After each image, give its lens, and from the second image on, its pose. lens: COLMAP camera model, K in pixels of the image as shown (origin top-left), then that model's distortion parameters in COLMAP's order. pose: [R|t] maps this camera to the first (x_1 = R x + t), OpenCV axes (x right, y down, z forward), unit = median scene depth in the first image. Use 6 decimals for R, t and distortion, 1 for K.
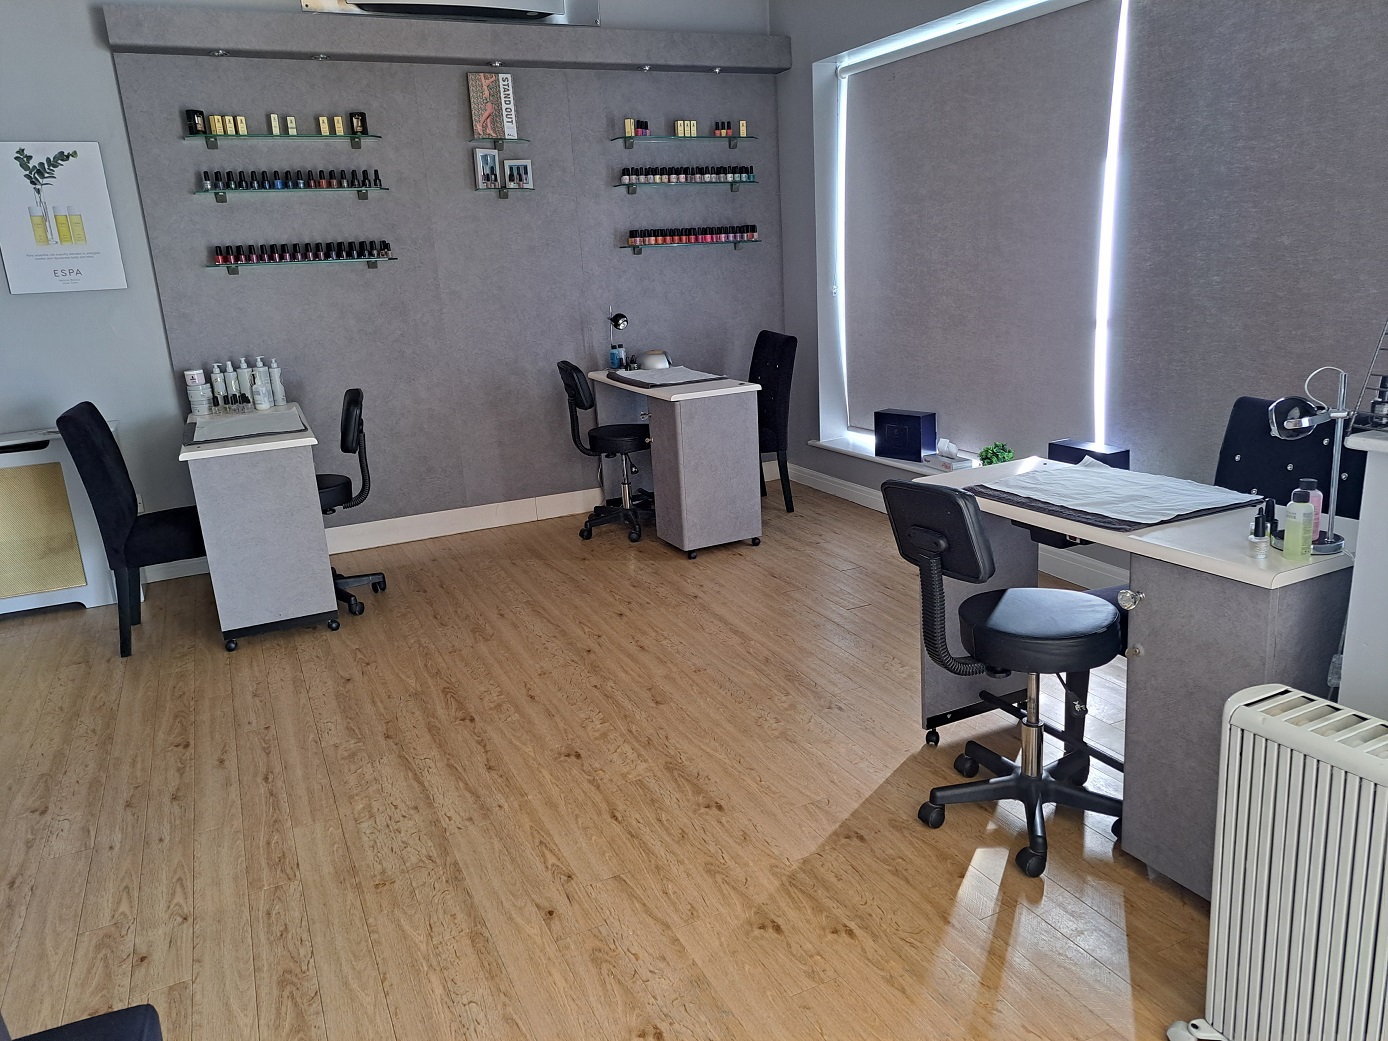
lens RADIAL K [[1017.7, 0, 703.2], [0, 1017.7, 522.5], [0, 0, 1]] dist [0.068837, -0.069087]
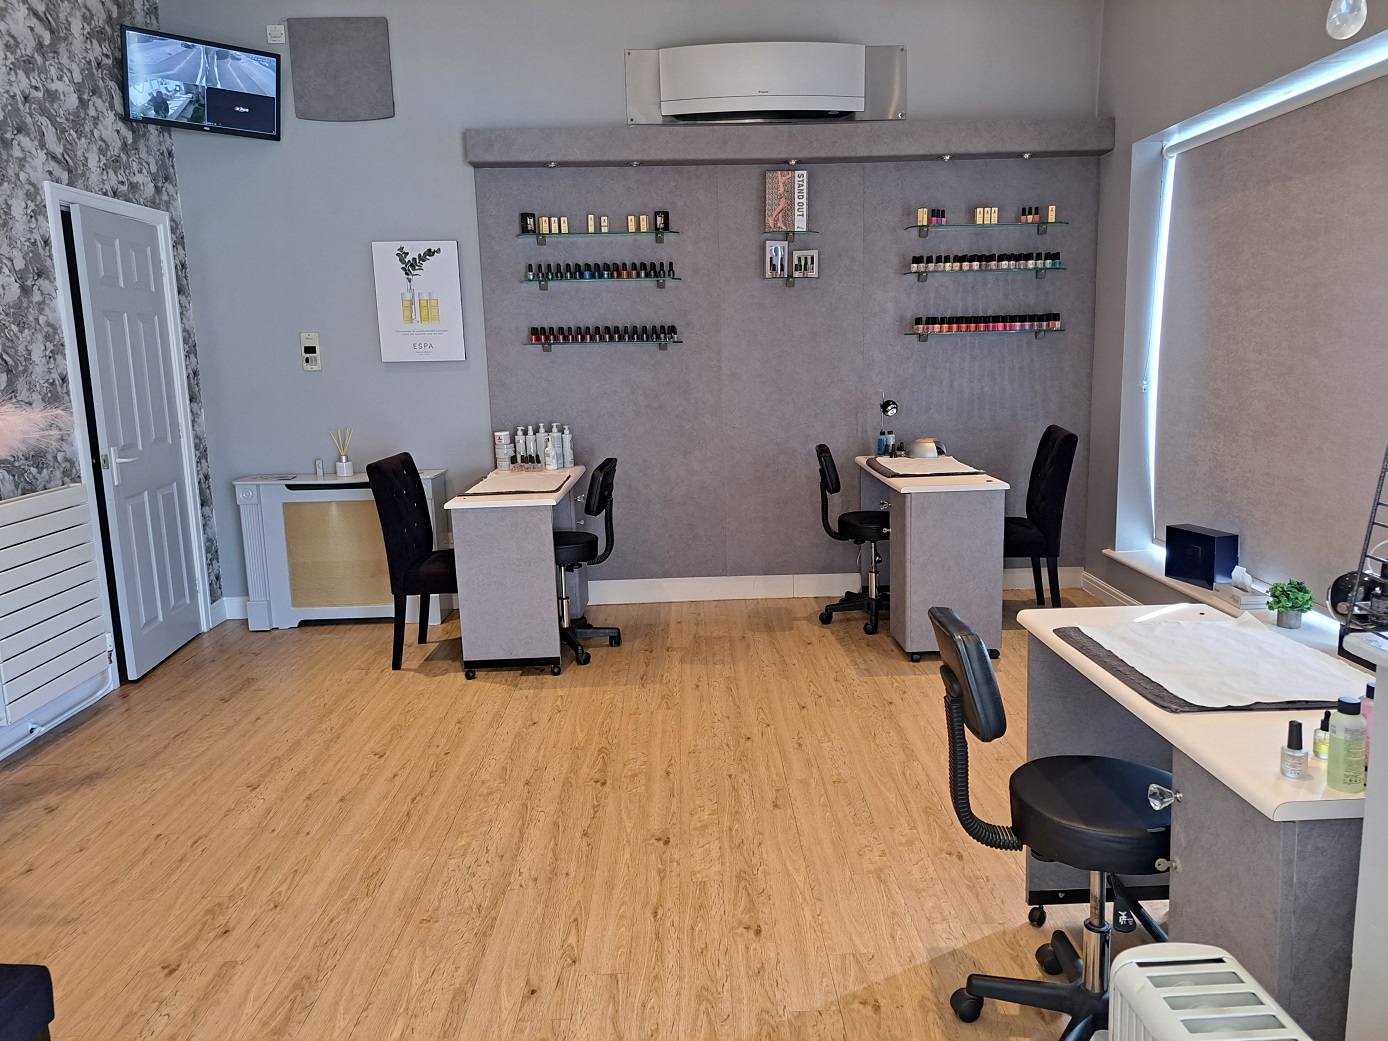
lens RADIAL K [[1012.2, 0, 673.8], [0, 1012.2, 511.1], [0, 0, 1]] dist [0.080926, -0.096914]
pose [[0.911804, 0.095887, -0.399273, 0.145595], [-0.128121, 0.990245, -0.054773, -0.021214], [0.390126, 0.101097, 0.915195, 0.038382]]
